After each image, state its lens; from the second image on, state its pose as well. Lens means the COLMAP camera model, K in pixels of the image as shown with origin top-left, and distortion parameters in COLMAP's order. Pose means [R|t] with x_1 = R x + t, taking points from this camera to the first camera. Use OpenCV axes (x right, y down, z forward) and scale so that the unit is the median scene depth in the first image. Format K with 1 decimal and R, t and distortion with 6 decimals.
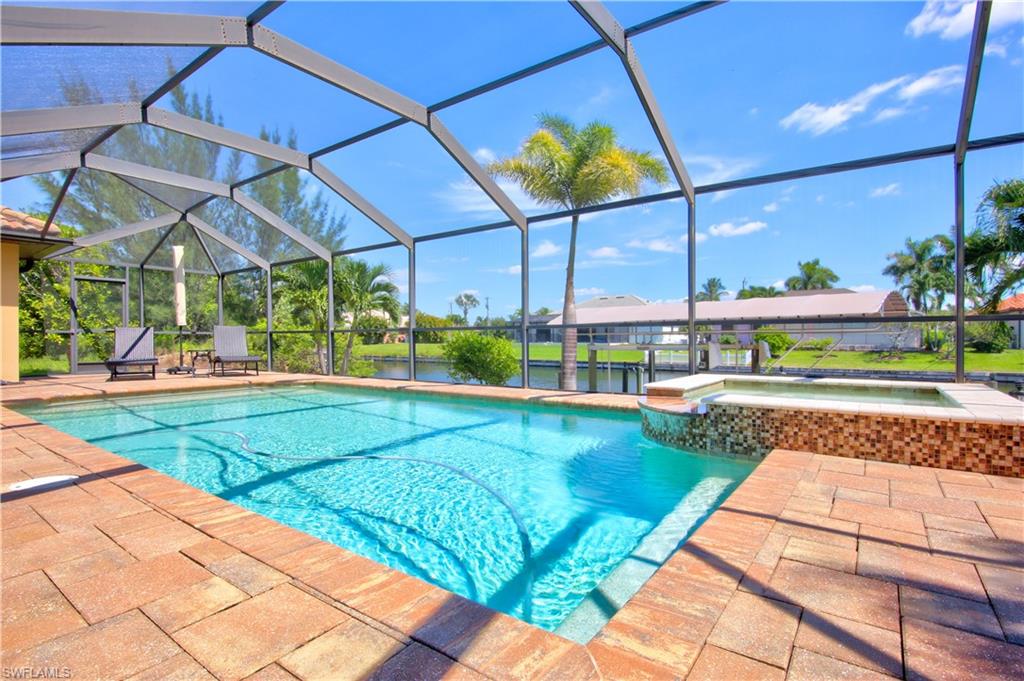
lens RADIAL K [[504.0, 0, 514.0], [0, 504.0, 339.2], [0, 0, 1]] dist [-0.024241, 0.001205]
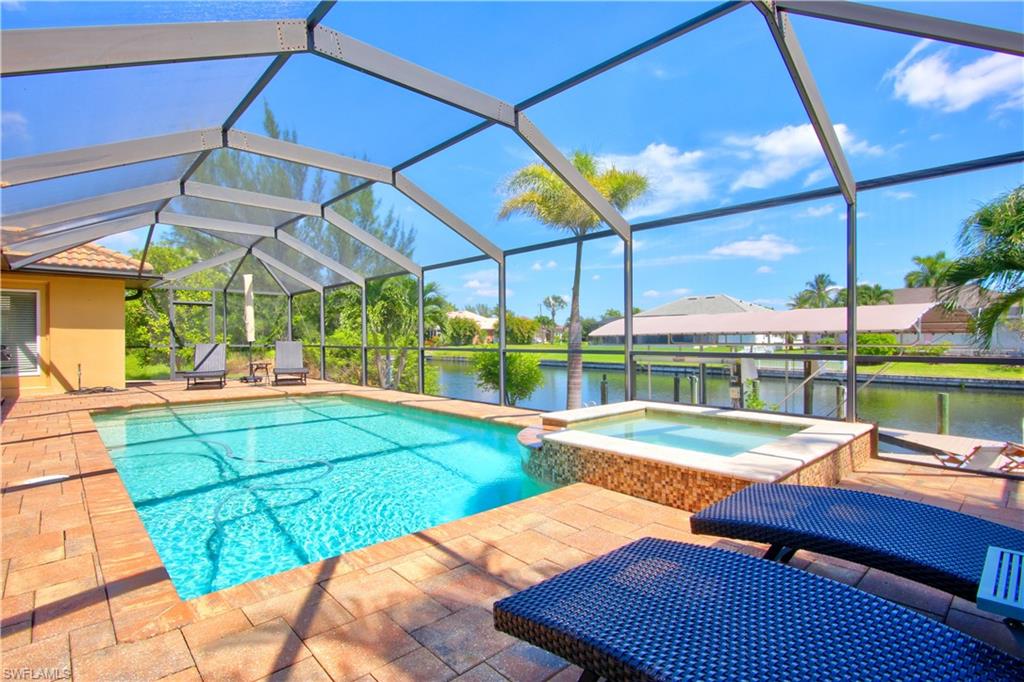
lens RADIAL K [[504.0, 0, 513.6], [0, 504.0, 341.9], [0, 0, 1]] dist [-0.024241, 0.001205]
pose [[0.981937, 0.001646, -0.189203, 0.213064], [-0.000532, 0.999982, 0.005938, -0.041323], [0.189210, -0.005730, 0.981920, -0.064793]]
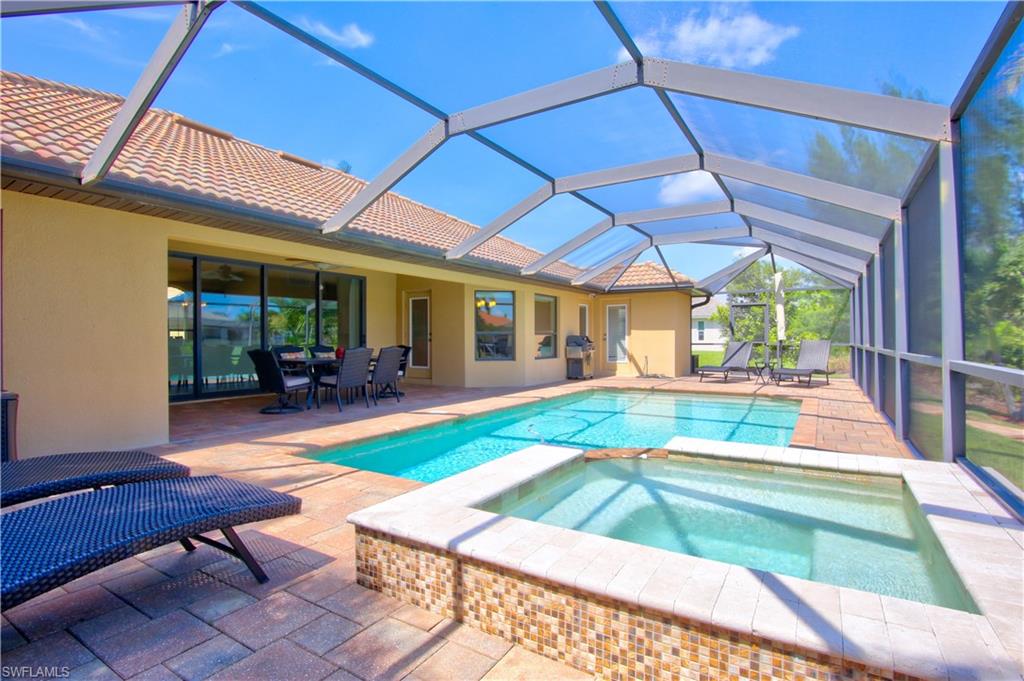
lens RADIAL K [[504.0, 0, 511.9], [0, 504.0, 337.6], [0, 0, 1]] dist [-0.024241, 0.001205]
pose [[0.073595, -0.001843, -0.997286, 0.550812], [-0.001194, 0.999997, -0.001936, -0.037359], [0.997287, 0.001334, 0.073593, 0.318036]]
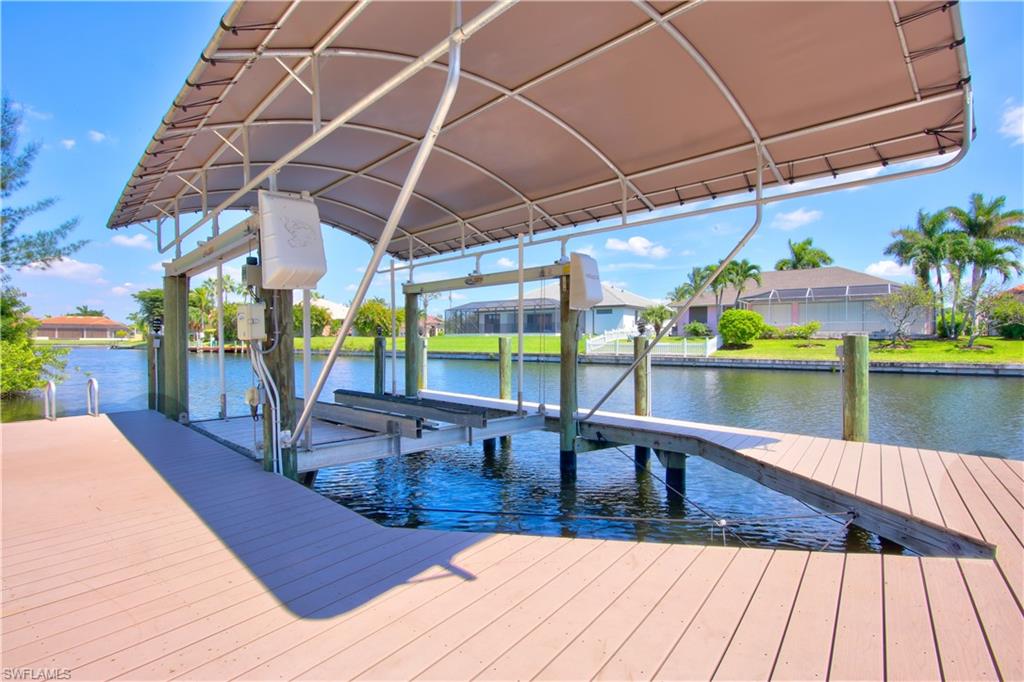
lens RADIAL K [[504.0, 0, 509.3], [0, 504.0, 347.0], [0, 0, 1]] dist [-0.024241, 0.001205]
pose [[0.999962, 0.003037, -0.008141, 0.826980], [-0.002922, 0.999896, 0.014135, 0.137161], [0.008183, -0.014111, 0.999867, 1.108068]]
